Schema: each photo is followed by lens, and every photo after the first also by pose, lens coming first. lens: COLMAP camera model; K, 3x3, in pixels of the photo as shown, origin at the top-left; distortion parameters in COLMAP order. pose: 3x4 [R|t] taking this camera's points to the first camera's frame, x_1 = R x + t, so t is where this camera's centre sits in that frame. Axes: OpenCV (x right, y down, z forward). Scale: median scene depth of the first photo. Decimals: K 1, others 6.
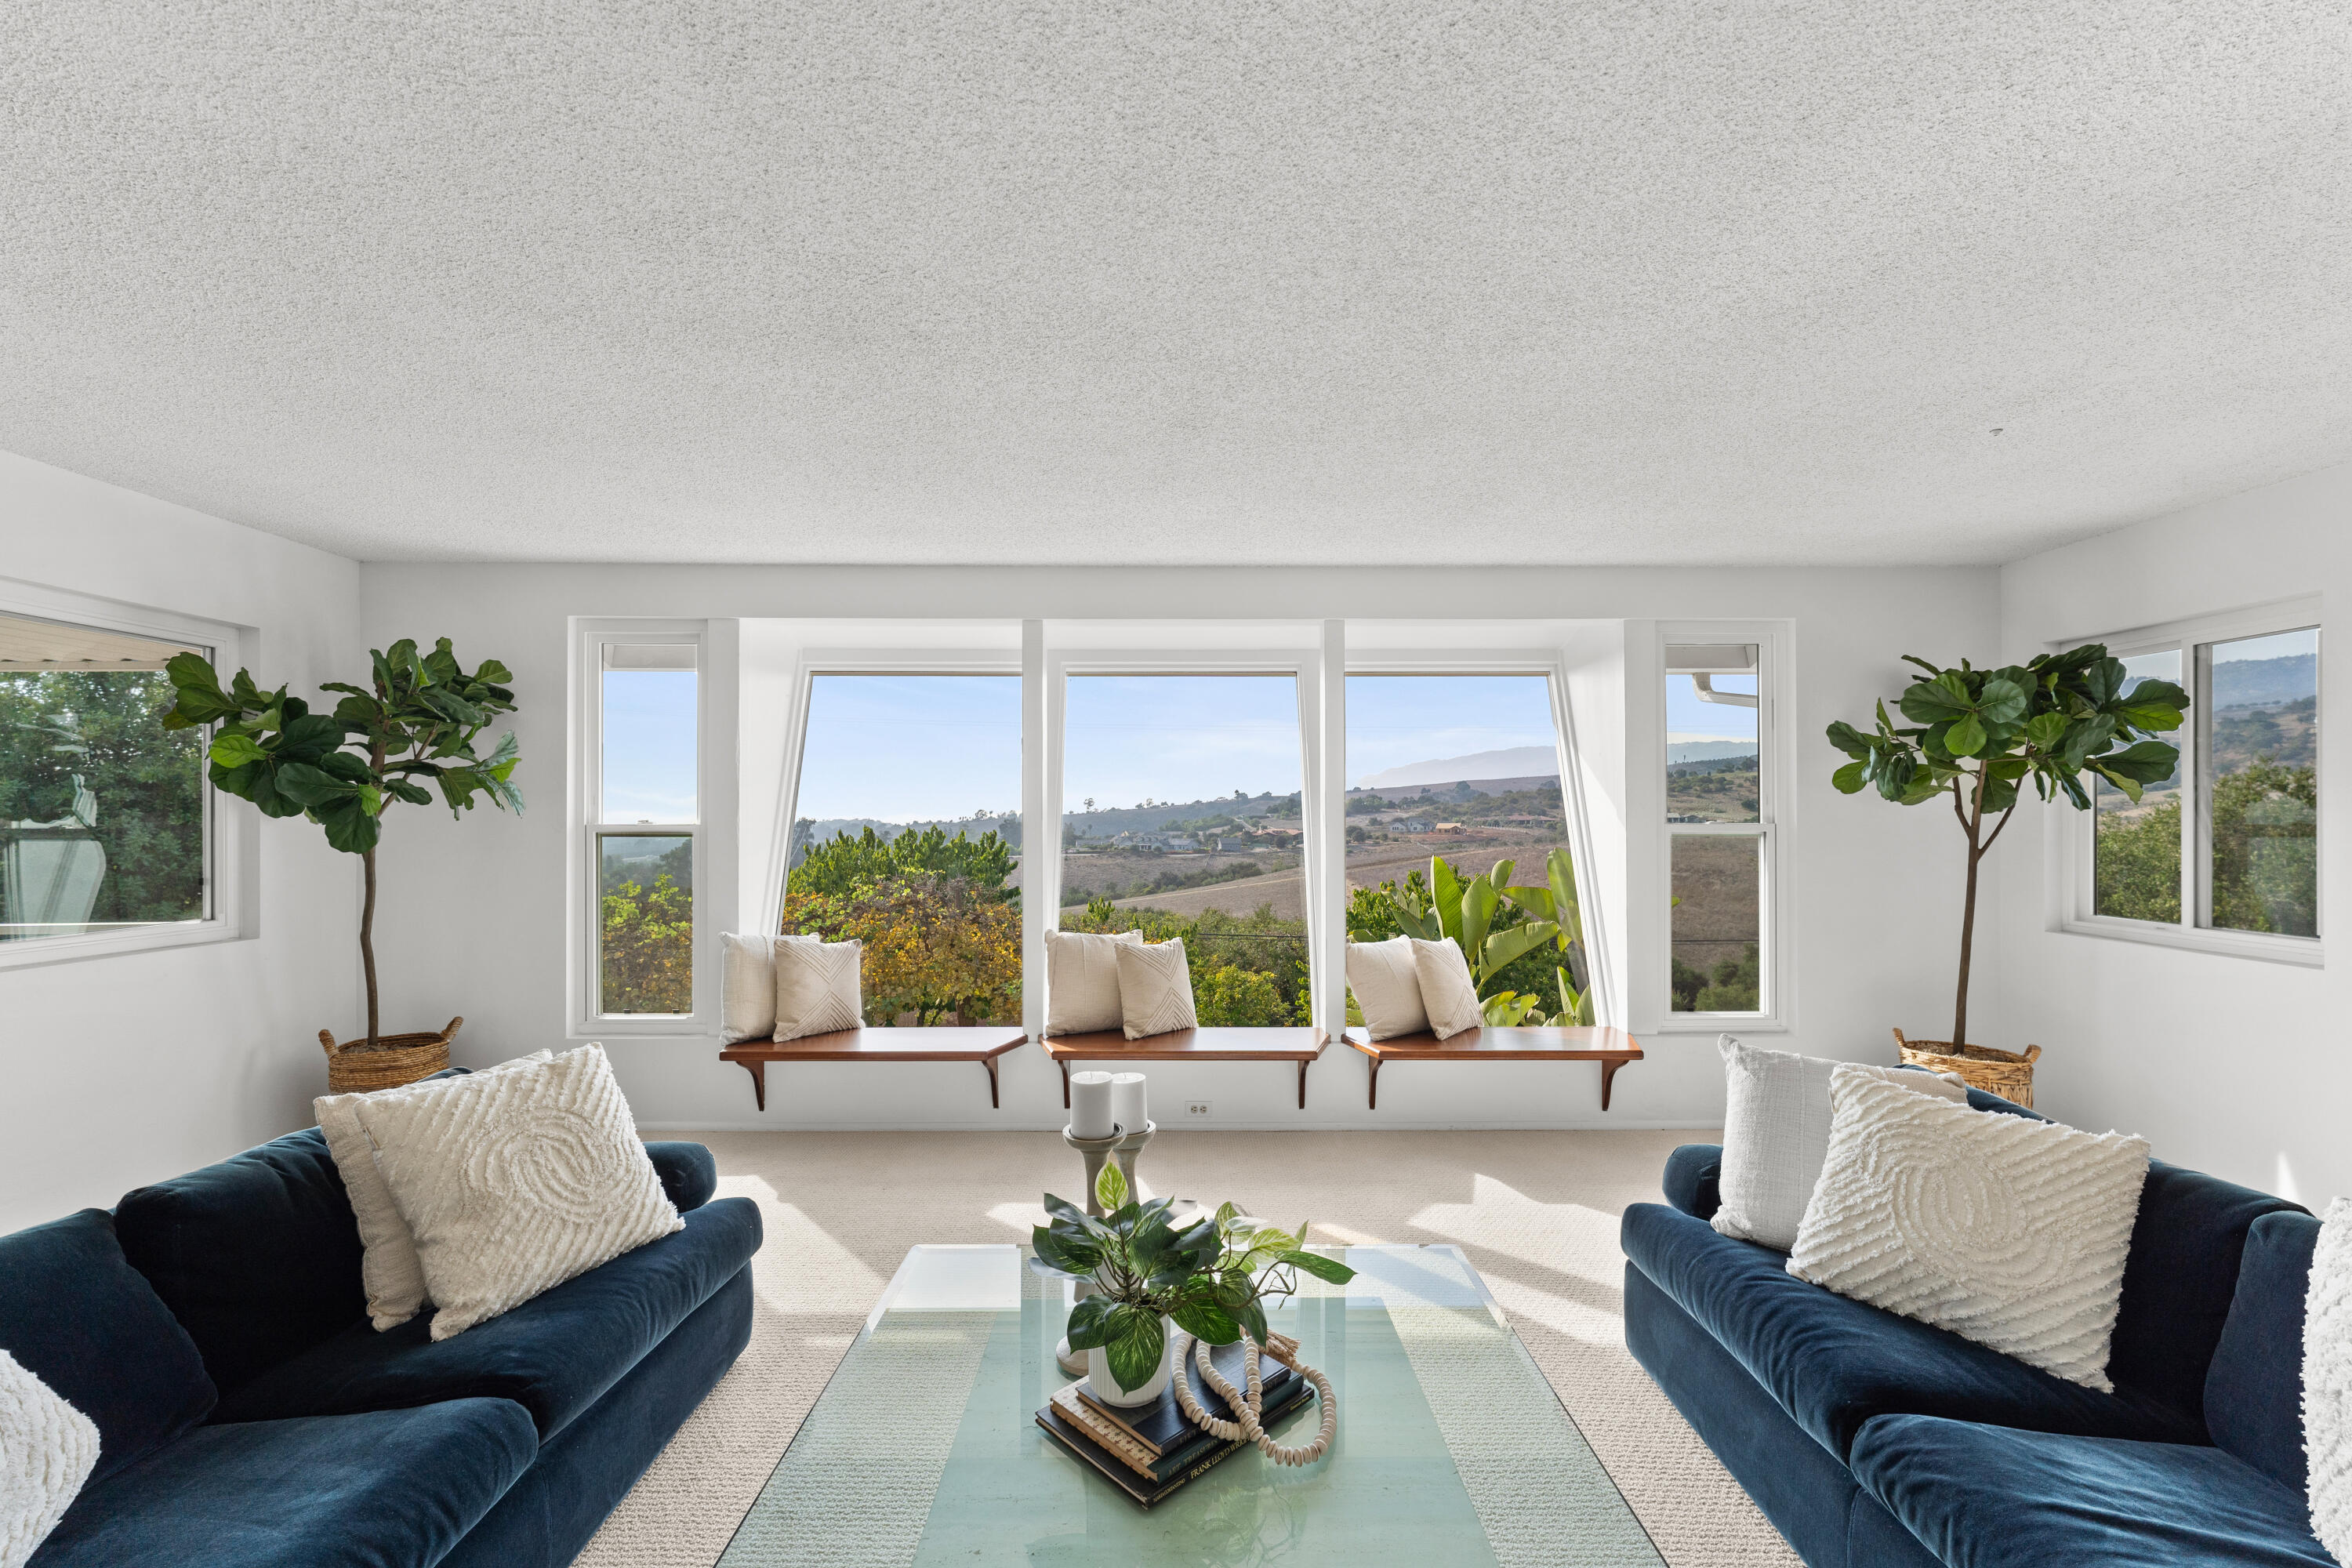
lens RADIAL K [[960.5, 0, 1182.1], [0, 960.5, 809.2], [0, 0, 1]] dist [-0.001689, 0.000228]
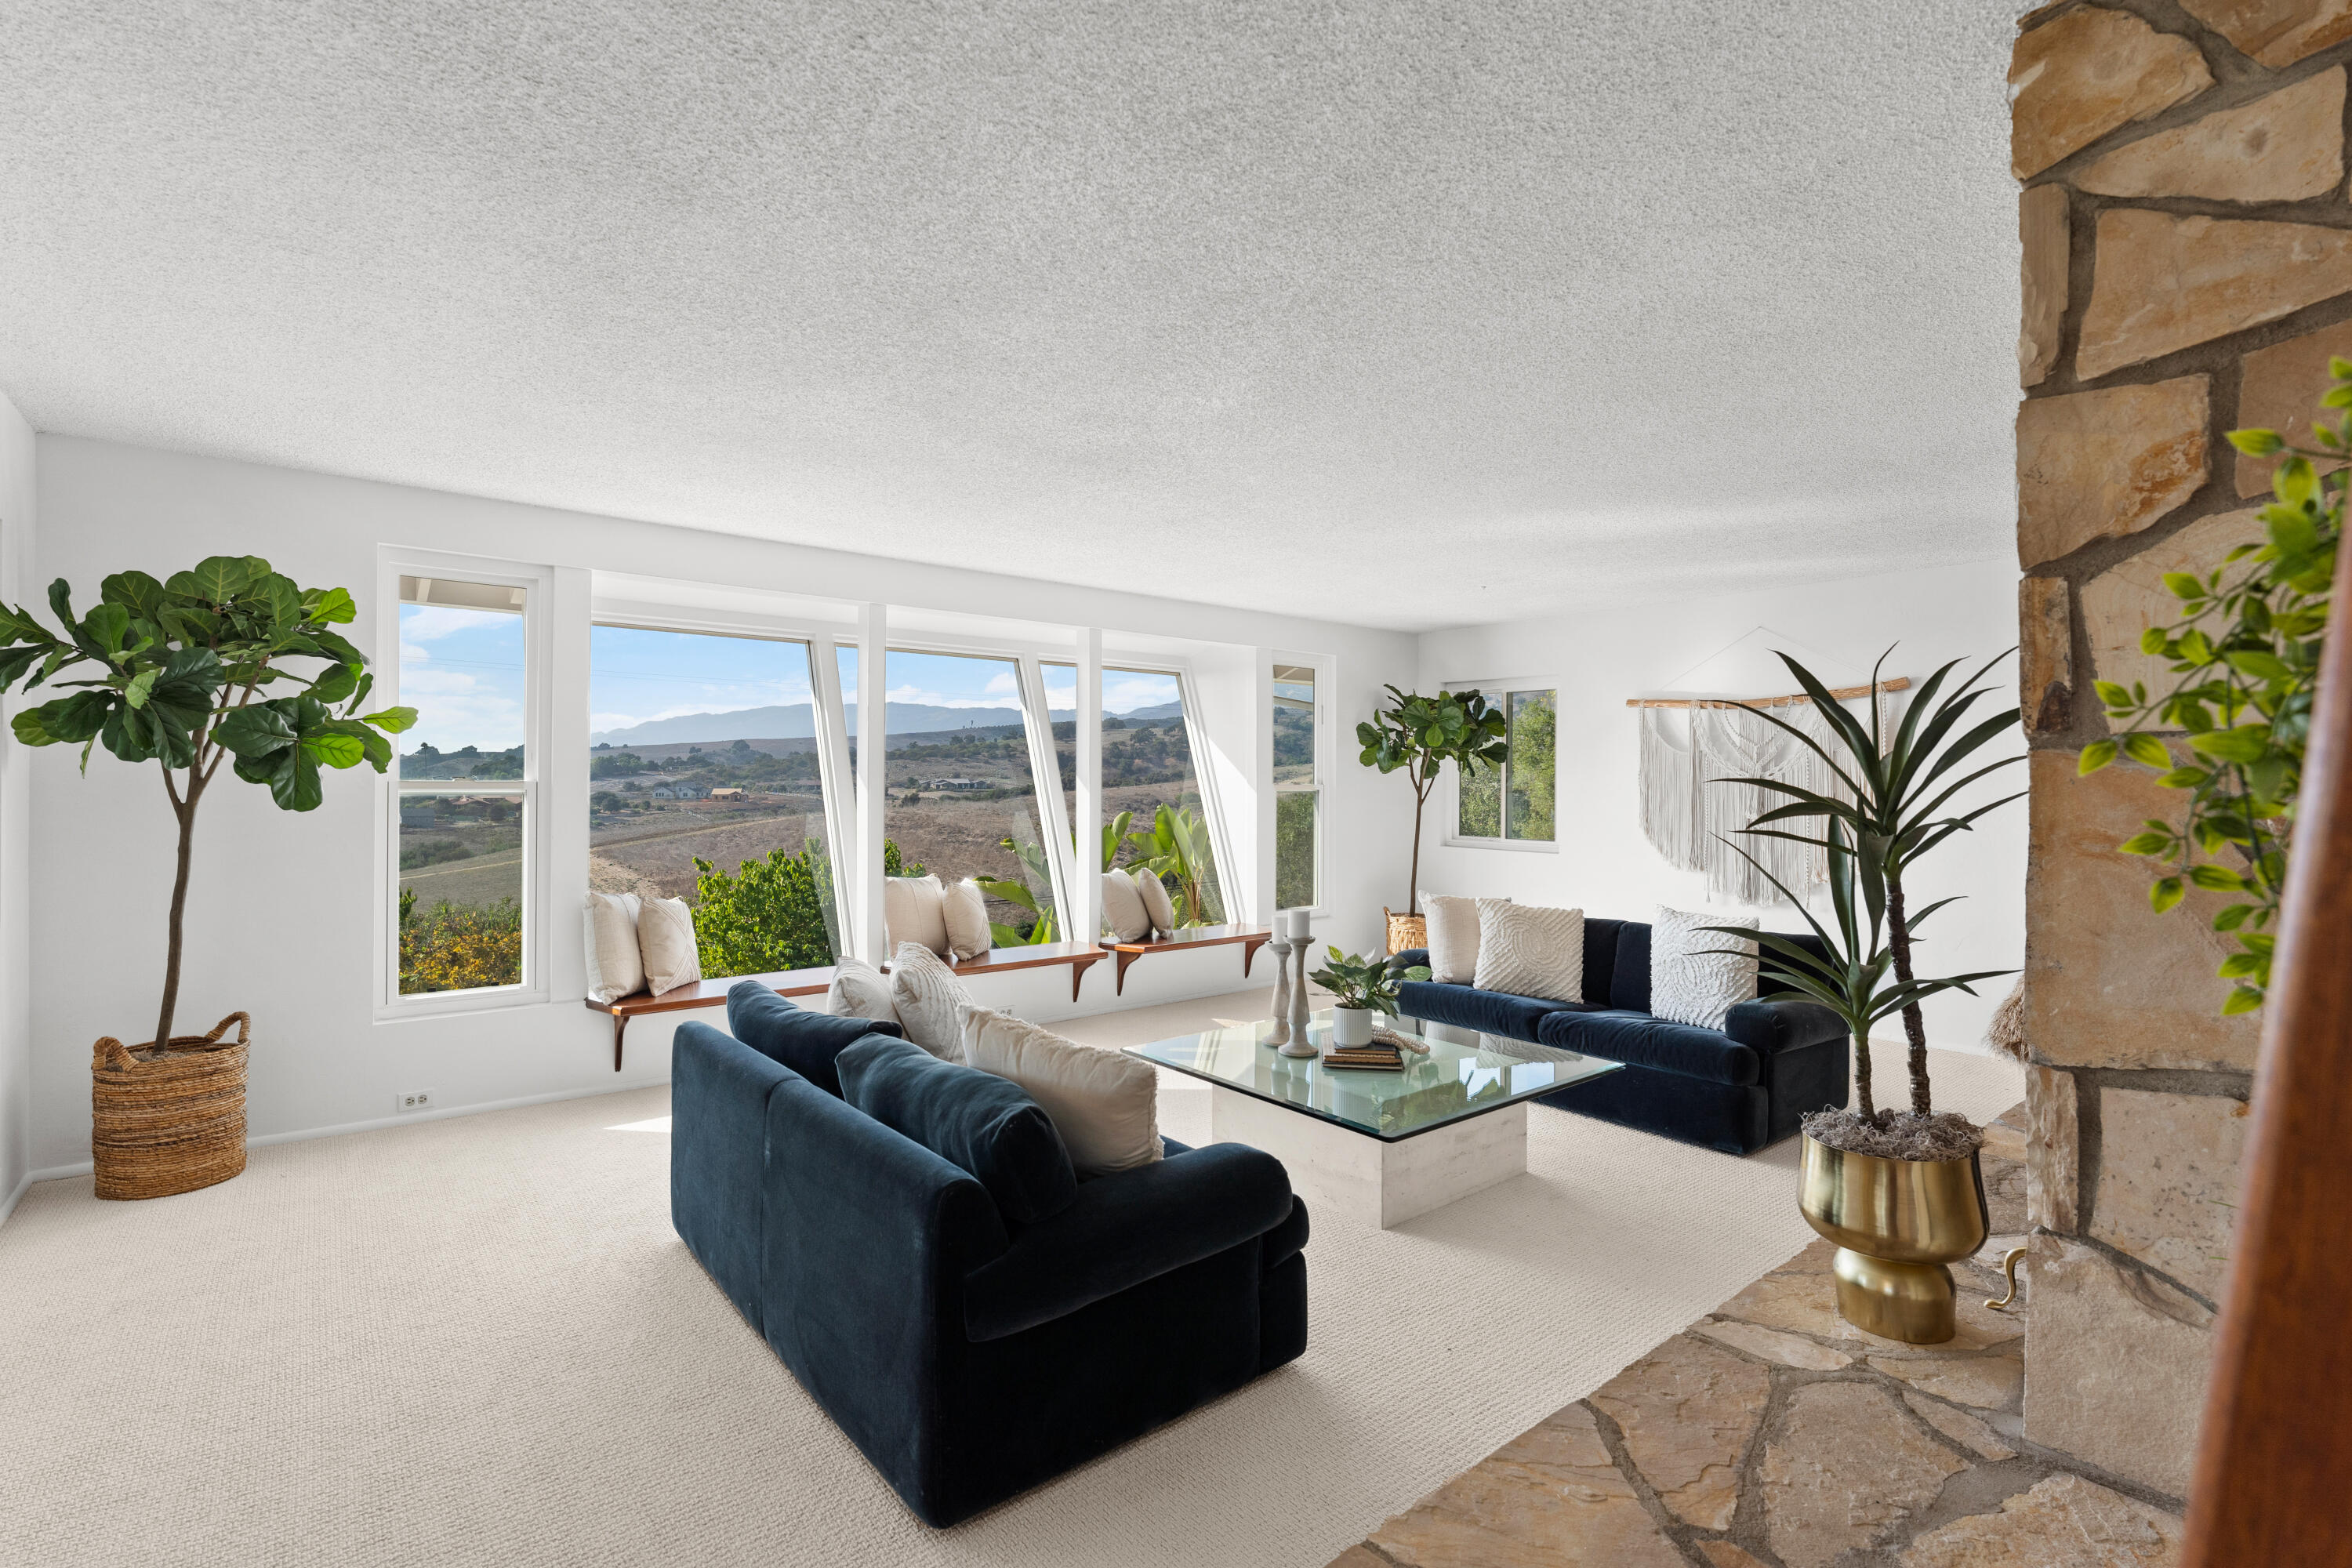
lens RADIAL K [[1090.1, 0, 1171.2], [0, 1090.1, 780.6], [0, 0, 1]] dist [-0.000269, -0.002359]
pose [[0.777696, 0.006055, 0.628611, -0.716545], [-0.010329, 0.999942, 0.003147, 0.005056], [-0.628555, -0.008940, 0.777713, -0.237405]]
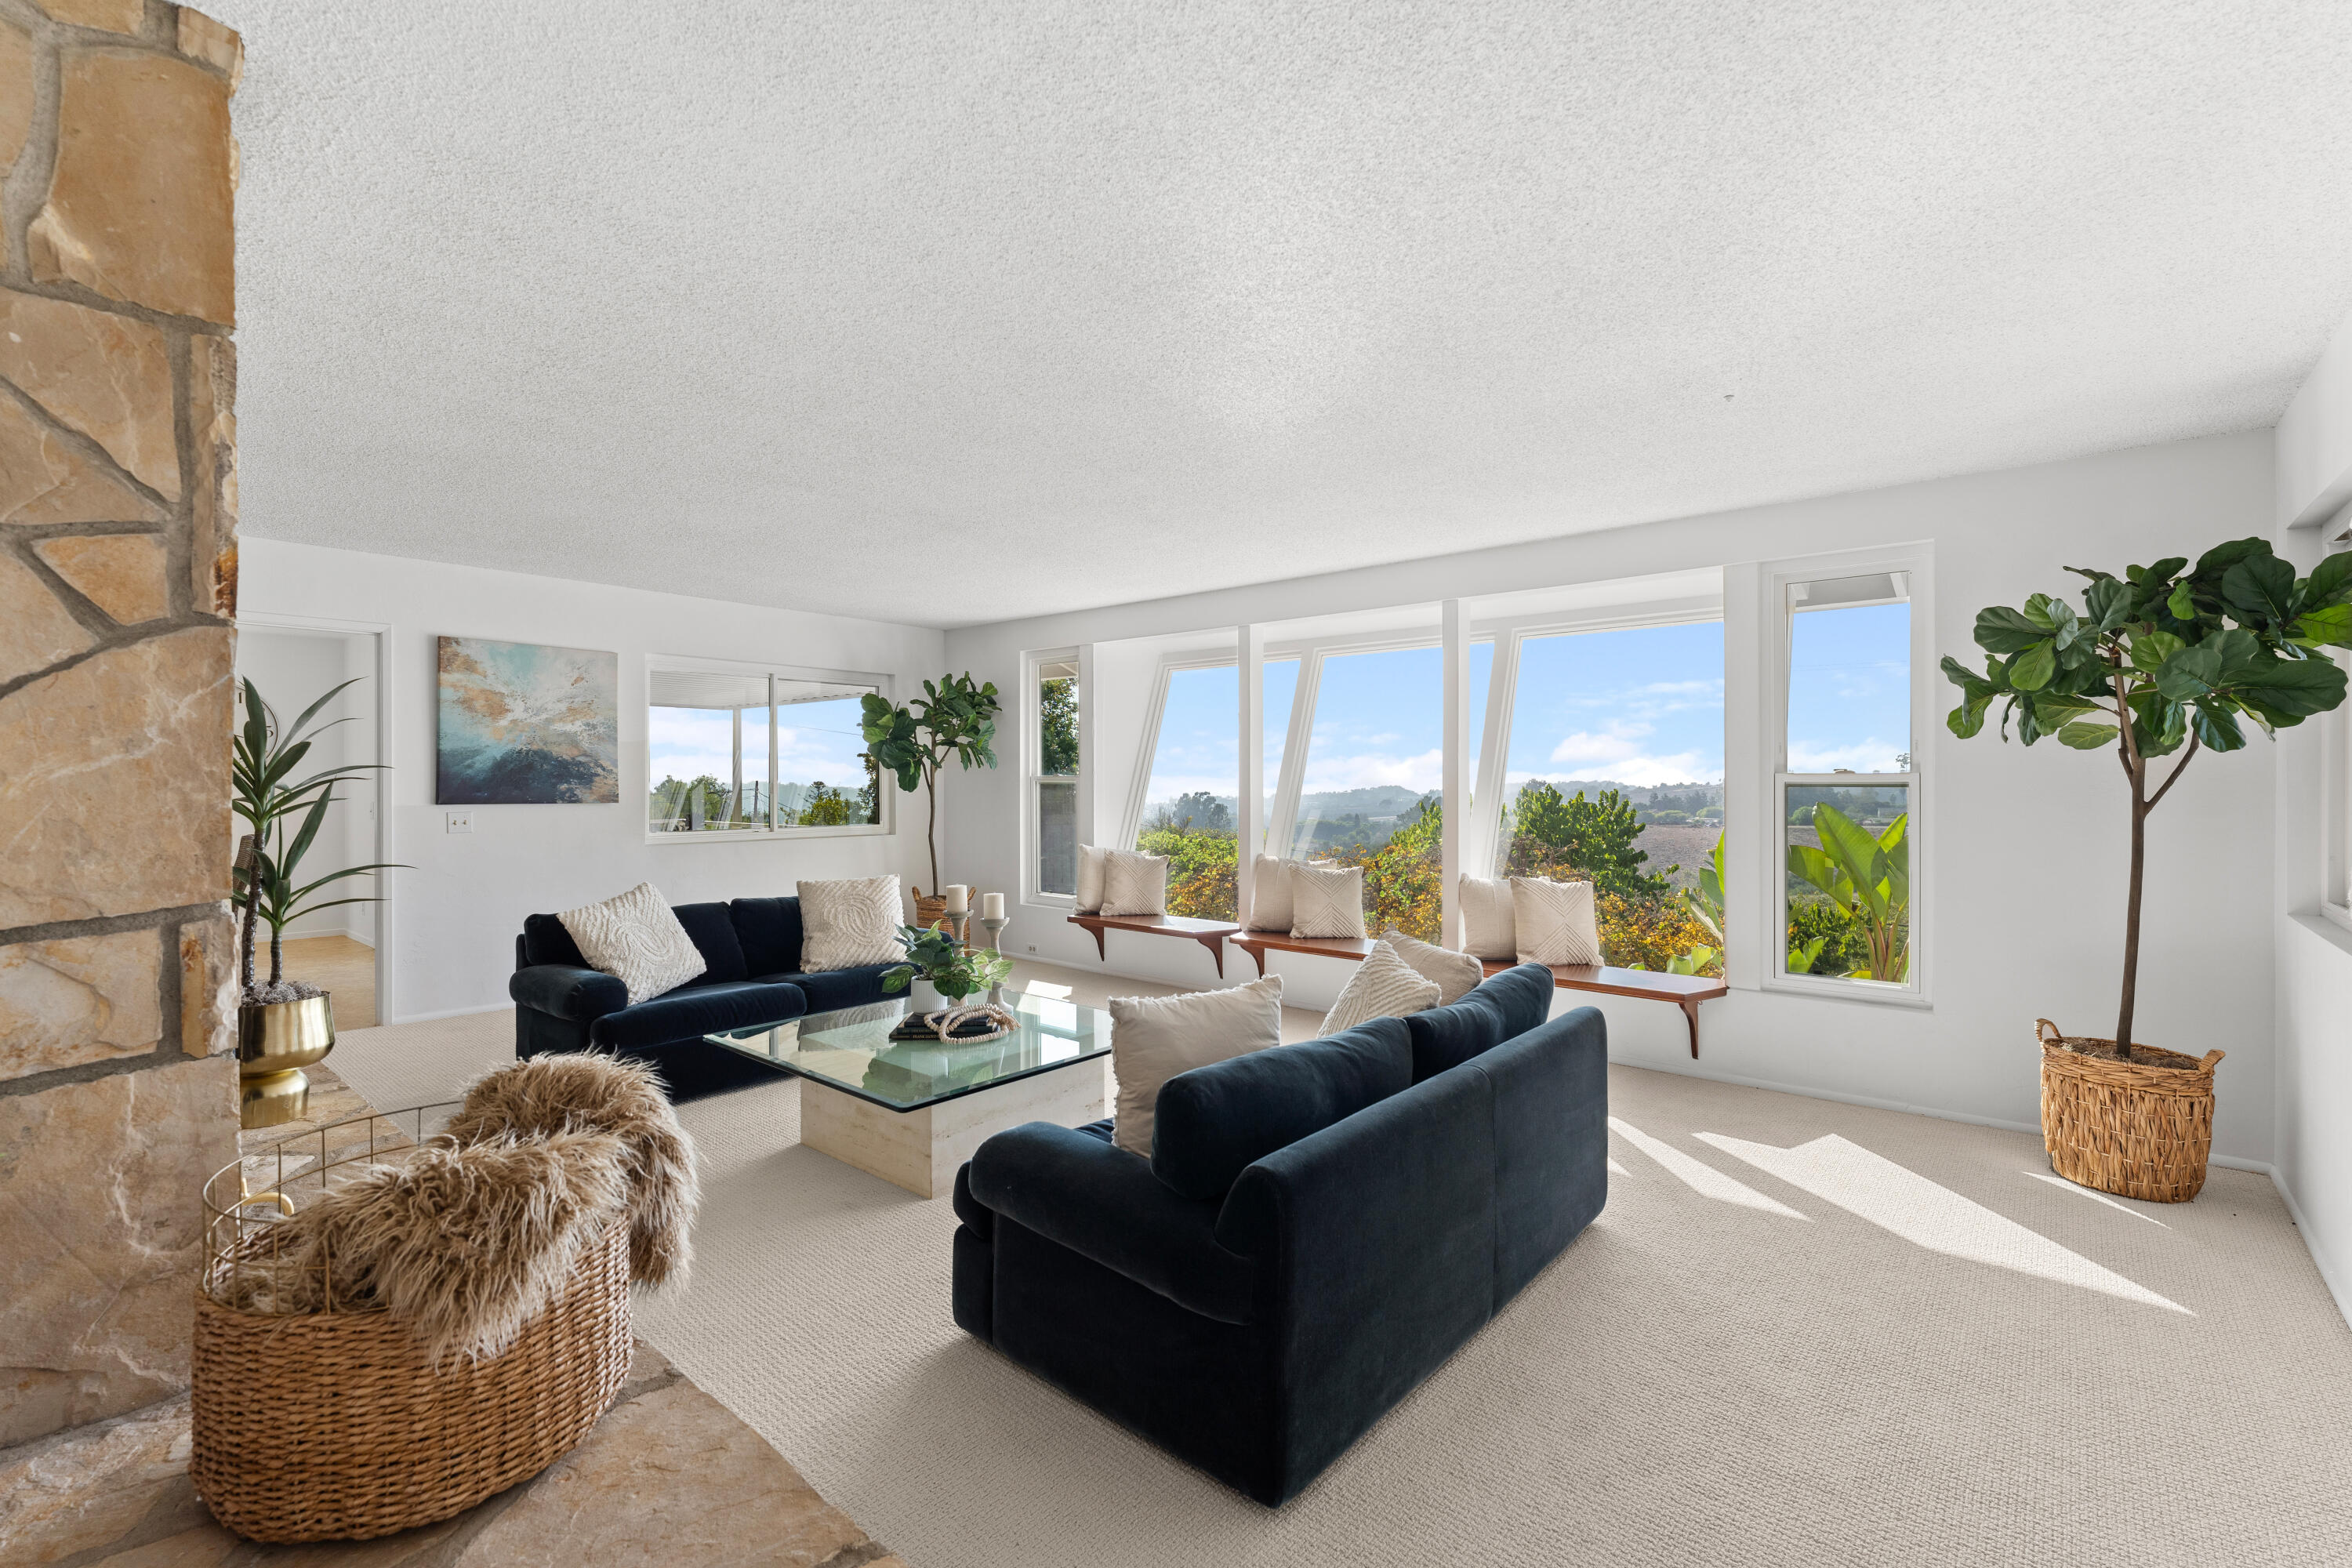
lens RADIAL K [[1015.4, 0, 1161.4], [0, 1015.4, 784.5], [0, 0, 1]] dist [-0.003435, 0.000030]
pose [[0.749806, 0.002458, -0.661654, 0.721789], [0.007007, 0.999908, 0.011656, 0.010804], [0.661621, -0.013376, 0.749719, -0.165549]]
